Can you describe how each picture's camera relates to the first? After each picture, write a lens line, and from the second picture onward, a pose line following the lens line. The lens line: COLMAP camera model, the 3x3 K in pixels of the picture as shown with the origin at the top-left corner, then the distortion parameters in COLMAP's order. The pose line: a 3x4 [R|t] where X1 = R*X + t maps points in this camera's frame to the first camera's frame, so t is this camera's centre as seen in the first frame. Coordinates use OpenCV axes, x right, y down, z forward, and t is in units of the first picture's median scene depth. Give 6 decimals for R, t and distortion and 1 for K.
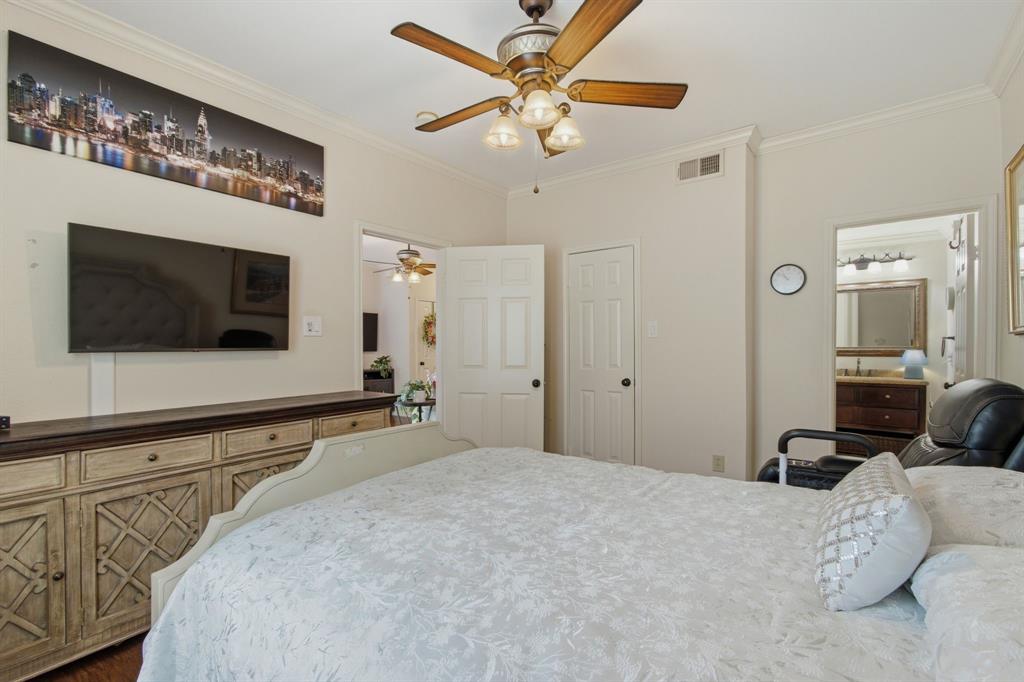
lens RADIAL K [[478.7, 0, 510.4], [0, 478.7, 343.1], [0, 0, 1]] dist [0.013937, -0.000468]
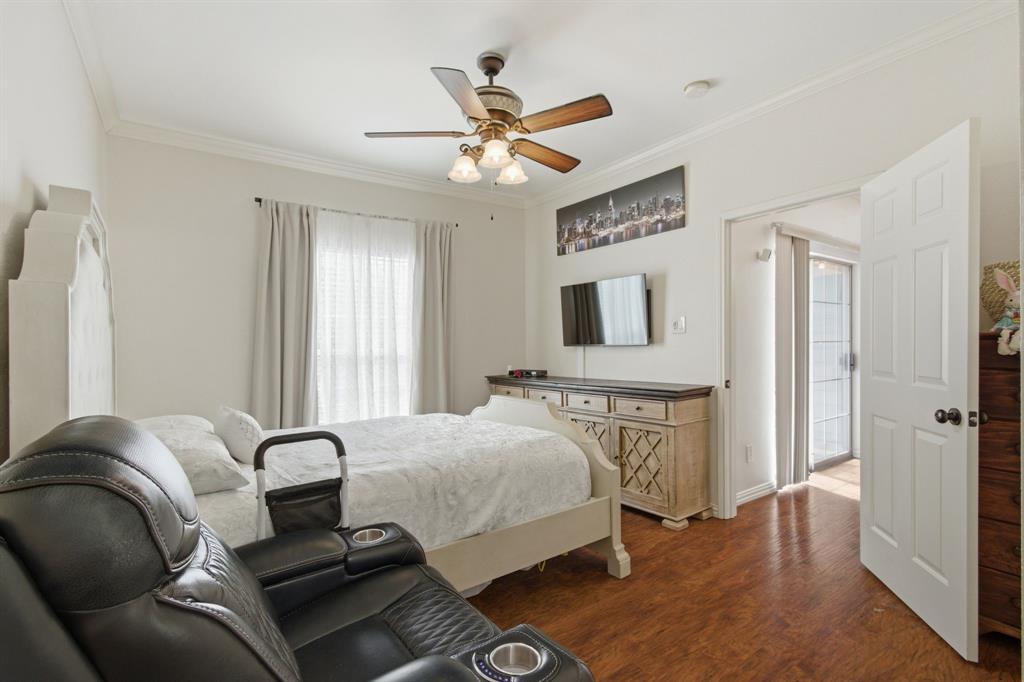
lens RADIAL K [[478.7, 0, 510.4], [0, 478.7, 343.1], [0, 0, 1]] dist [0.013937, -0.000468]
pose [[-0.301397, -0.006865, -0.953474, 0.982270], [0.007375, 0.999927, -0.009531, 0.022331], [0.953470, -0.009905, -0.301325, 1.148632]]
